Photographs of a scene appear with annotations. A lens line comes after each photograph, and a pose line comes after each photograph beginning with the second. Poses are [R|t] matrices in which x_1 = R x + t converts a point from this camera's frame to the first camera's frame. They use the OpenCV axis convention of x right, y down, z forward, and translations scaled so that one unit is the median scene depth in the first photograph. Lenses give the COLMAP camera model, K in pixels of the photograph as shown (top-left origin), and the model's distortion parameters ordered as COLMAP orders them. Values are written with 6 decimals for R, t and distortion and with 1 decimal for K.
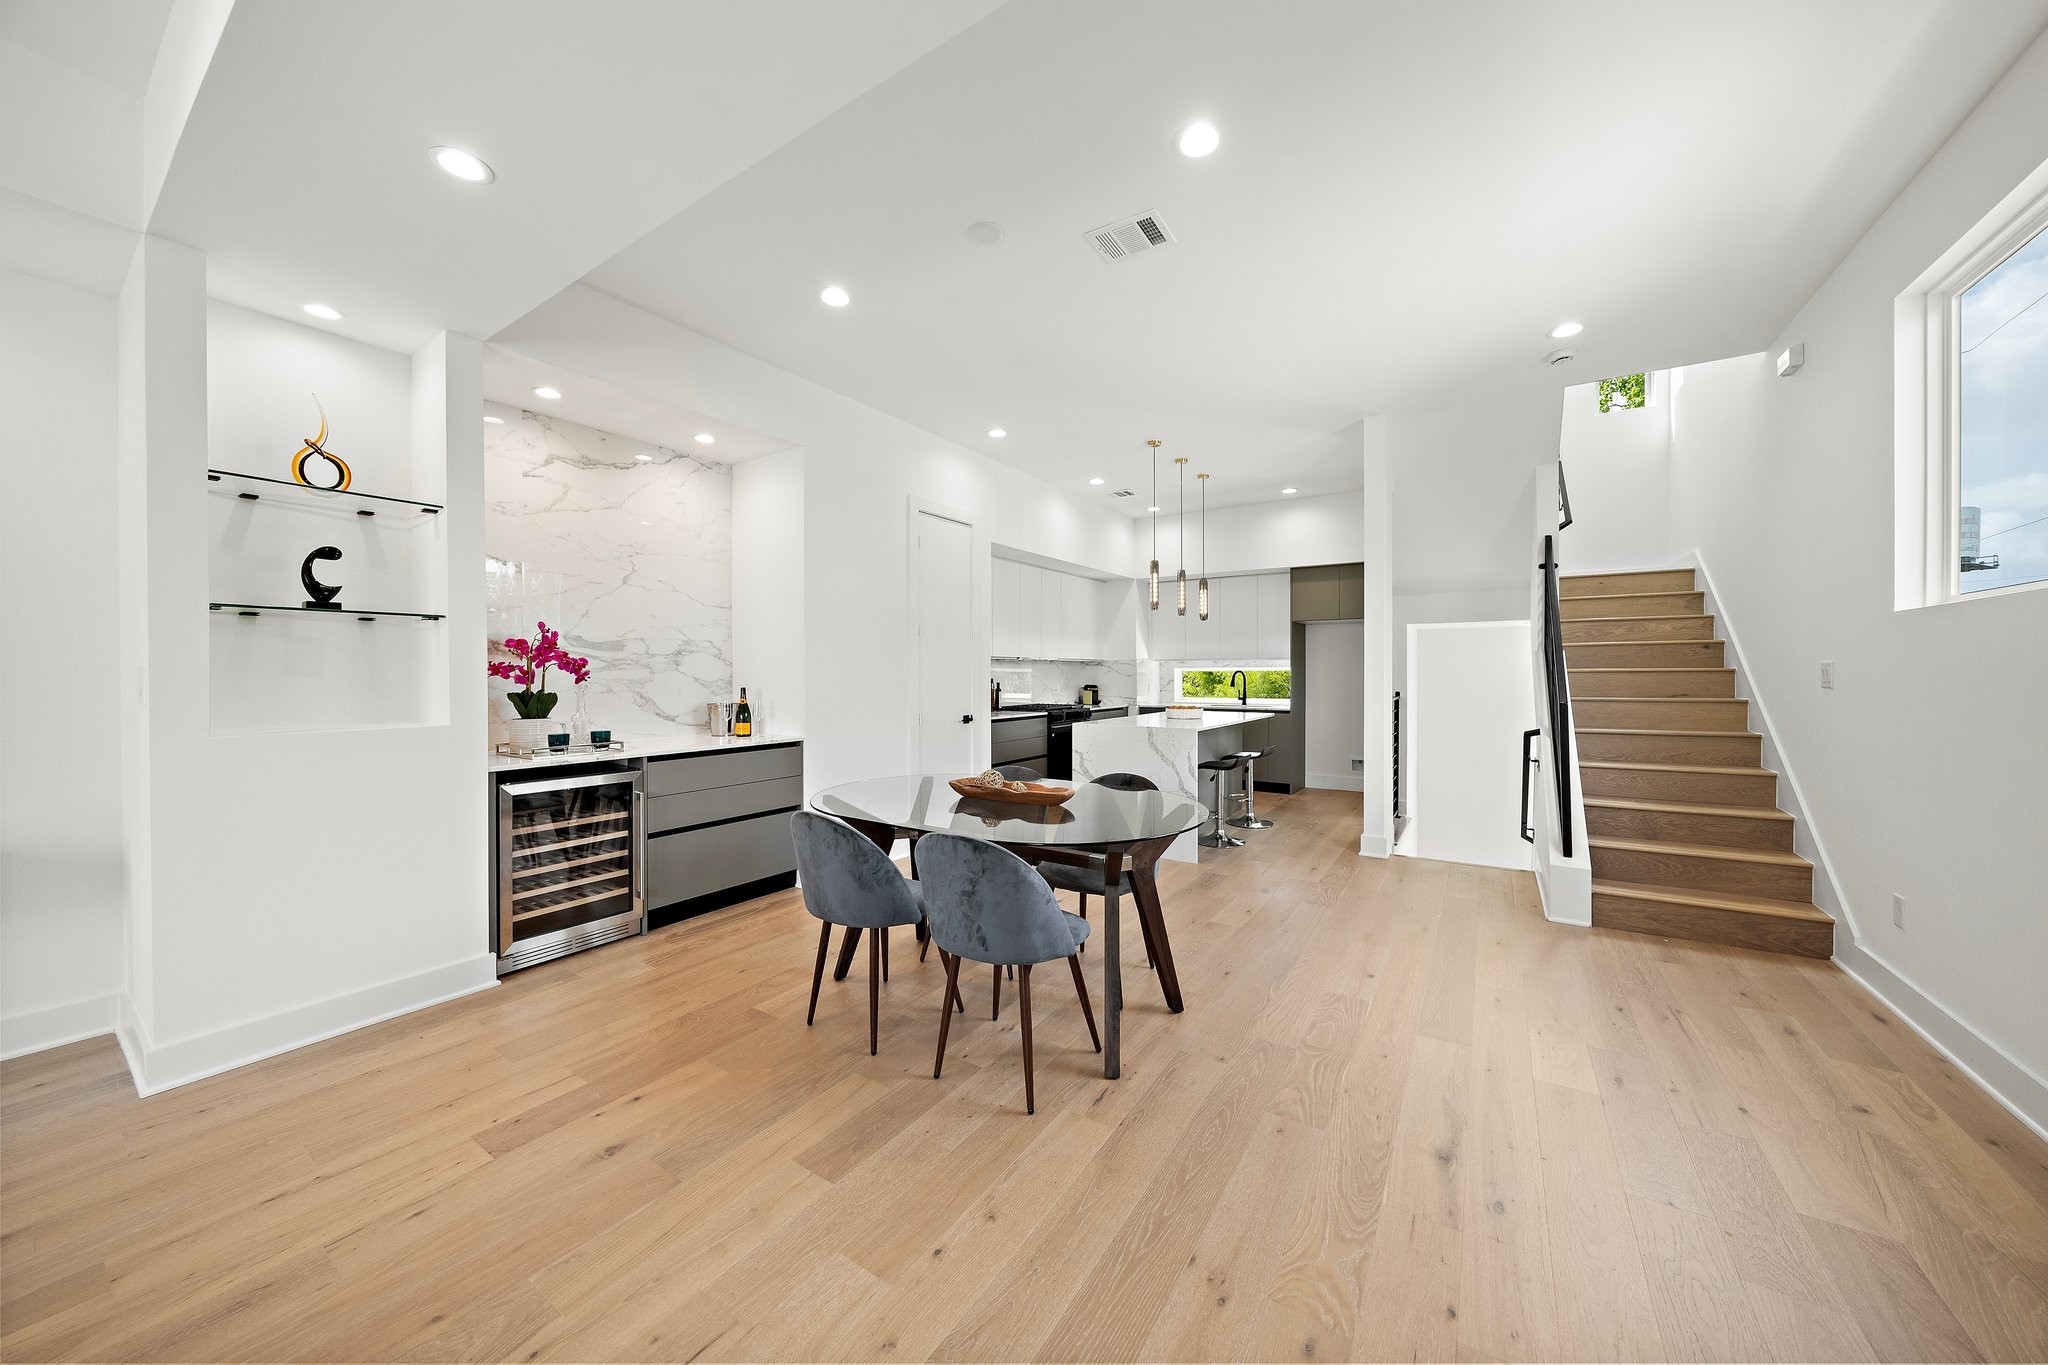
lens RADIAL K [[700.6, 0, 1022.6], [0, 700.6, 676.6], [0, 0, 1]] dist [-0.000428, -0.000022]
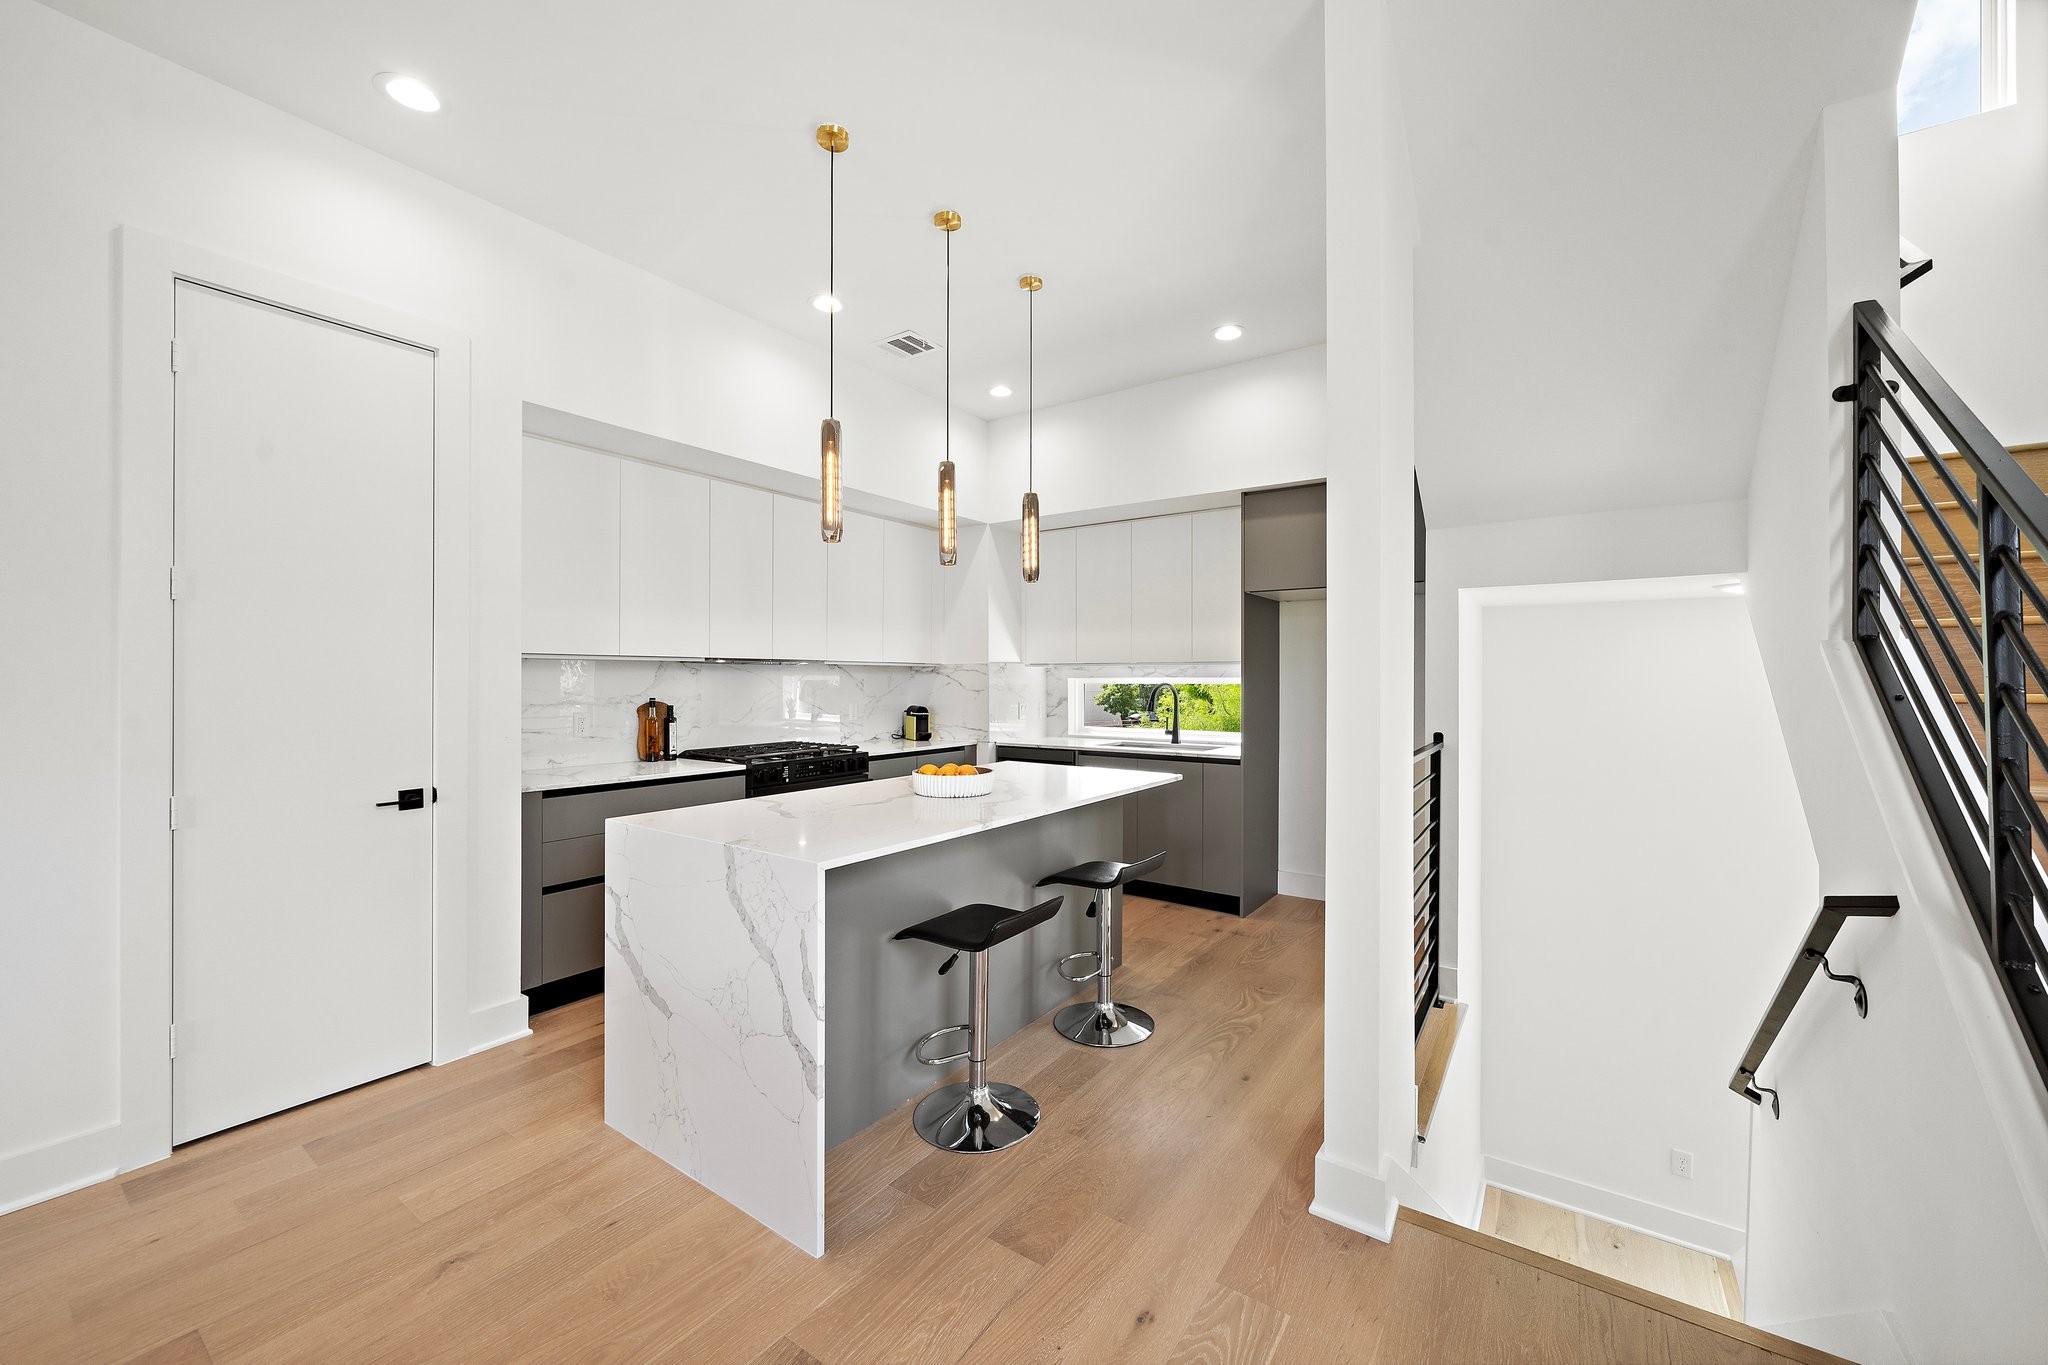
lens RADIAL K [[774.3, 0, 1024.6], [0, 774.3, 680.8], [0, 0, 1]] dist [0.000371, 0.000124]
pose [[0.999620, 0.005011, -0.027118, 0.231370], [-0.005094, 0.999982, -0.003024, -0.009083], [0.027103, 0.003161, 0.999628, 0.402938]]
